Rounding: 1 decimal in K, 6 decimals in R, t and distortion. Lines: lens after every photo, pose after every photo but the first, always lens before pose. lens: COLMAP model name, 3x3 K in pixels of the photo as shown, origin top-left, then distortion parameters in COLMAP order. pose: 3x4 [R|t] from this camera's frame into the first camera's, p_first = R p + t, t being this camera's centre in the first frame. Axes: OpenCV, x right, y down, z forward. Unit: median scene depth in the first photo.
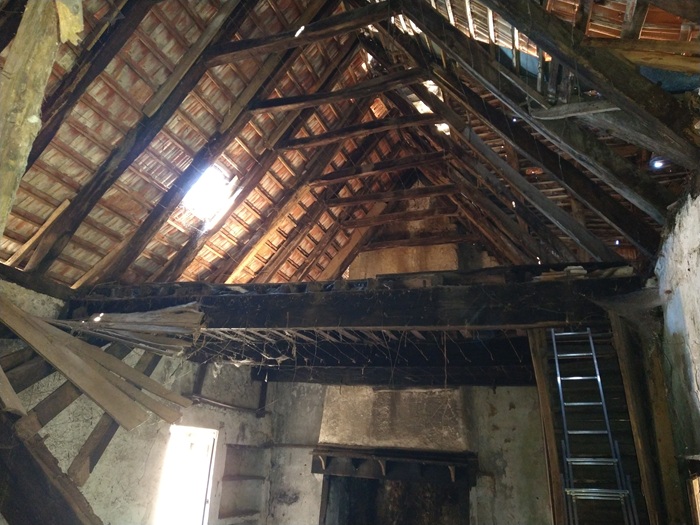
lens RADIAL K [[512.6, 0, 348.5], [0, 512.6, 259.8], [0, 0, 1]] dist [0.133168, -0.178050]
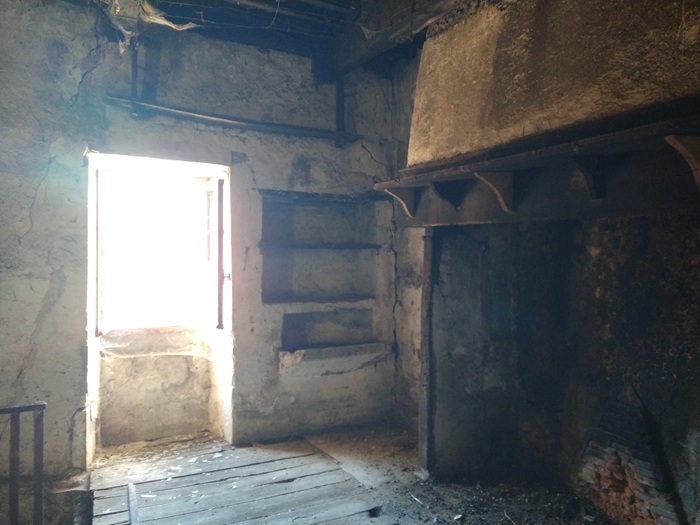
lens RADIAL K [[512.6, 0, 348.5], [0, 512.6, 259.8], [0, 0, 1]] dist [0.133168, -0.178050]
pose [[0.746542, -0.032474, -0.664545, 0.215673], [0.261731, 0.932613, 0.248453, 0.308209], [0.611695, -0.359413, 0.704735, 0.626978]]
